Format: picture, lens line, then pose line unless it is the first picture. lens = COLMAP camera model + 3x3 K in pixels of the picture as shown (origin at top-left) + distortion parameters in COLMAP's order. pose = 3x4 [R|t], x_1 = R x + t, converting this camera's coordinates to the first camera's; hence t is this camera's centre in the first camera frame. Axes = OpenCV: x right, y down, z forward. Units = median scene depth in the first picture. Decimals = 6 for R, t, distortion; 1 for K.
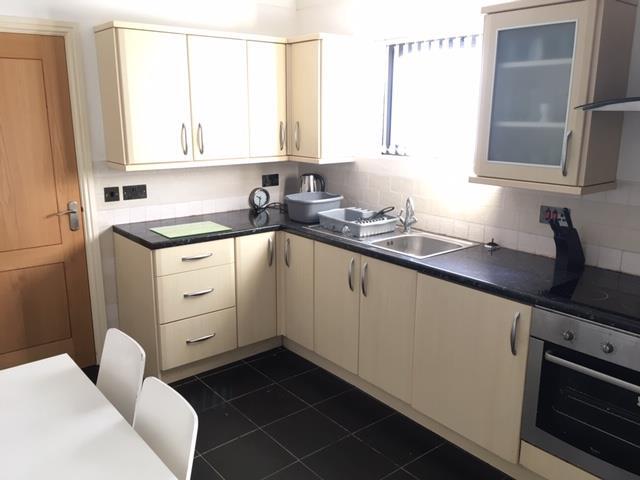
lens RADIAL K [[545.7, 0, 318.9], [0, 545.7, 238.3], [0, 0, 1]] dist [0.029322, -0.037037]
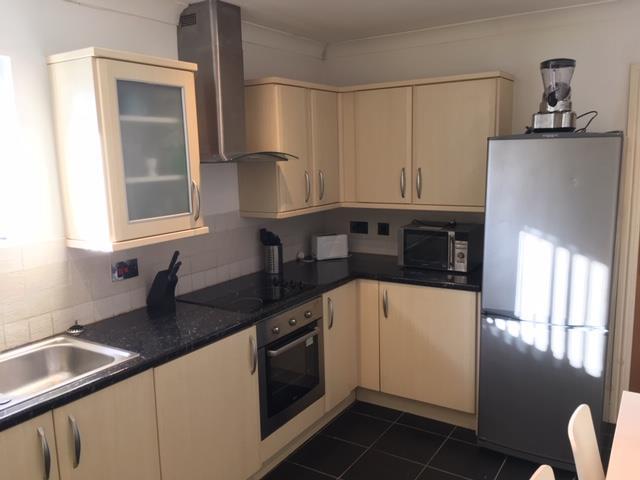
lens RADIAL K [[545.7, 0, 319.7], [0, 545.7, 243.4], [0, 0, 1]] dist [0.029322, -0.037037]
pose [[-0.302193, -0.146442, 0.941931, -0.660794], [0.249774, 0.941441, 0.226499, -0.243799], [-0.919942, 0.303717, -0.247919, 0.997973]]
